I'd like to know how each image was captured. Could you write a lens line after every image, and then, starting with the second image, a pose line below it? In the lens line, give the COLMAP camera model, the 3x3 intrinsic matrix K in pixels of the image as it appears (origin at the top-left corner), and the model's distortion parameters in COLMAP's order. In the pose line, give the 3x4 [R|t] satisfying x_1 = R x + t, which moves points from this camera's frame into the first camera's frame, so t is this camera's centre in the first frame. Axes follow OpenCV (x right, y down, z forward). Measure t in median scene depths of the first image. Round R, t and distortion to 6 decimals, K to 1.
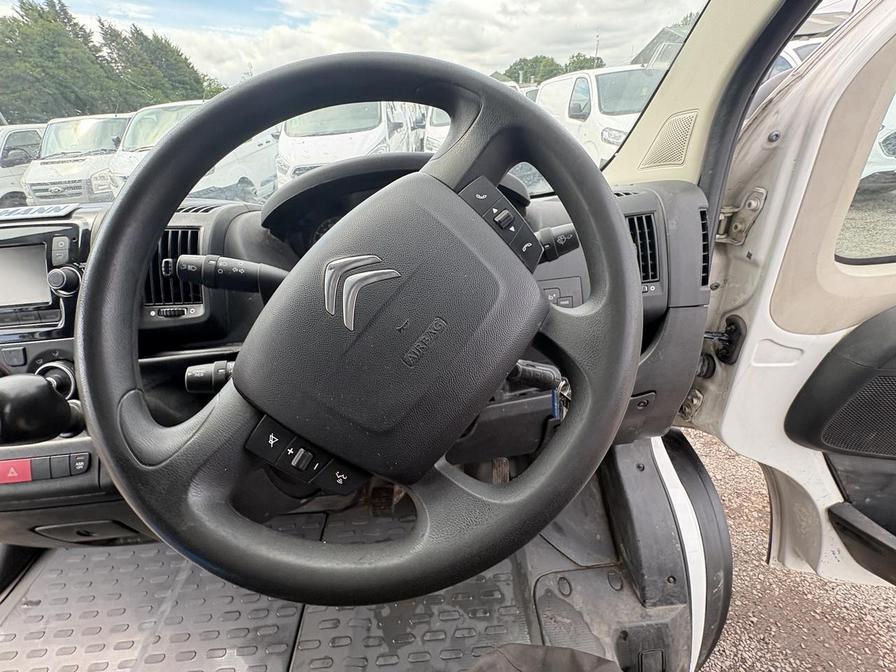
lens RADIAL K [[361.9, 0, 449.2], [0, 361.9, 327.3], [0, 0, 1]] dist [-0.001293, 0.001116]
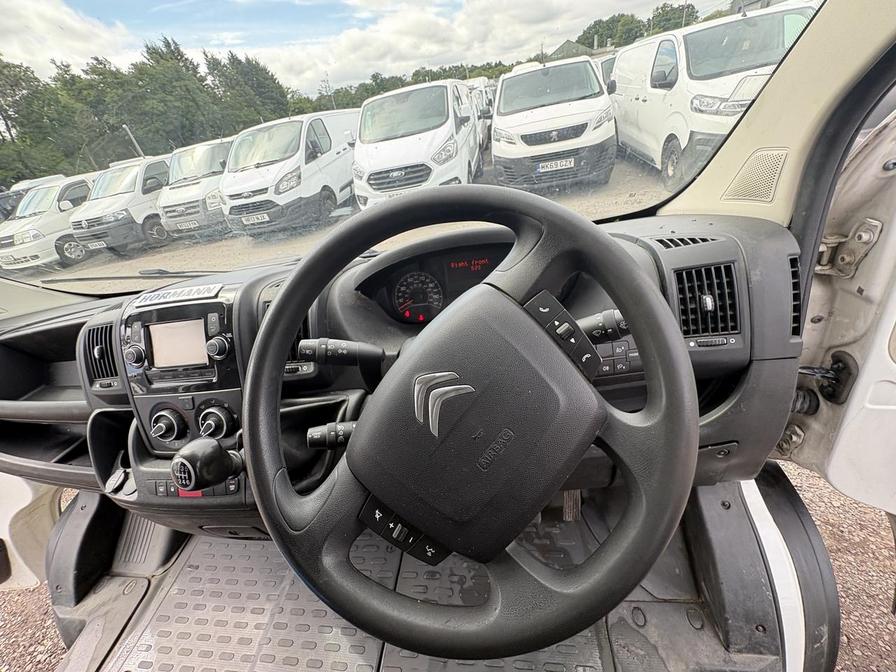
lens RADIAL K [[361.9, 0, 447.6], [0, 361.9, 328.5], [0, 0, 1]] dist [-0.001293, 0.001116]
pose [[0.980664, -0.011734, -0.195349, 0.001781], [0.018600, 0.999271, 0.033352, -0.055335], [0.194815, -0.036341, 0.980167, -0.028023]]
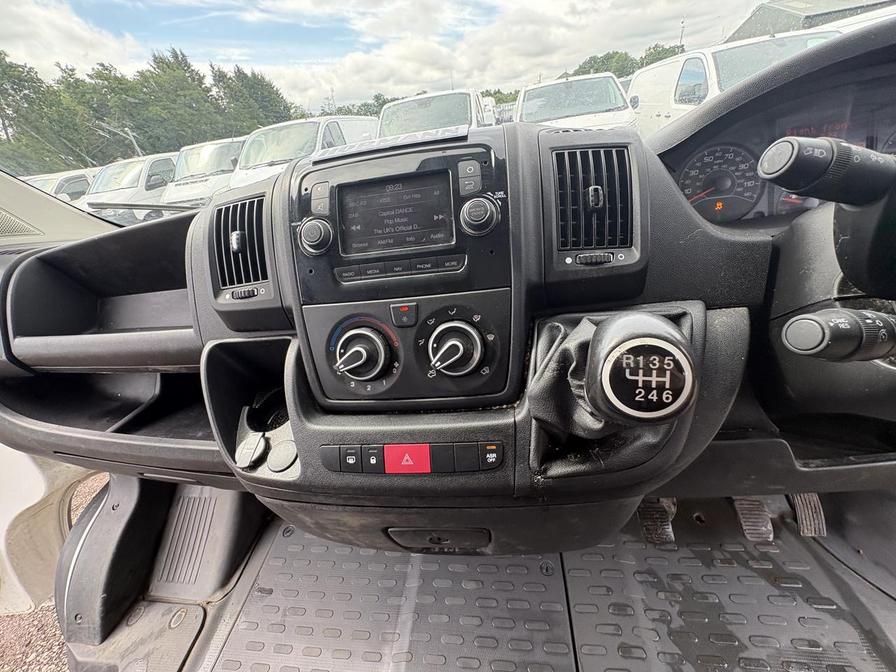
lens RADIAL K [[361.9, 0, 447.8], [0, 361.9, 326.7], [0, 0, 1]] dist [-0.001293, 0.001116]
pose [[0.985395, 0.014639, -0.169656, -0.242949], [-0.018025, 0.999668, -0.018436, 0.030837], [0.169330, 0.021224, 0.985331, 0.055614]]
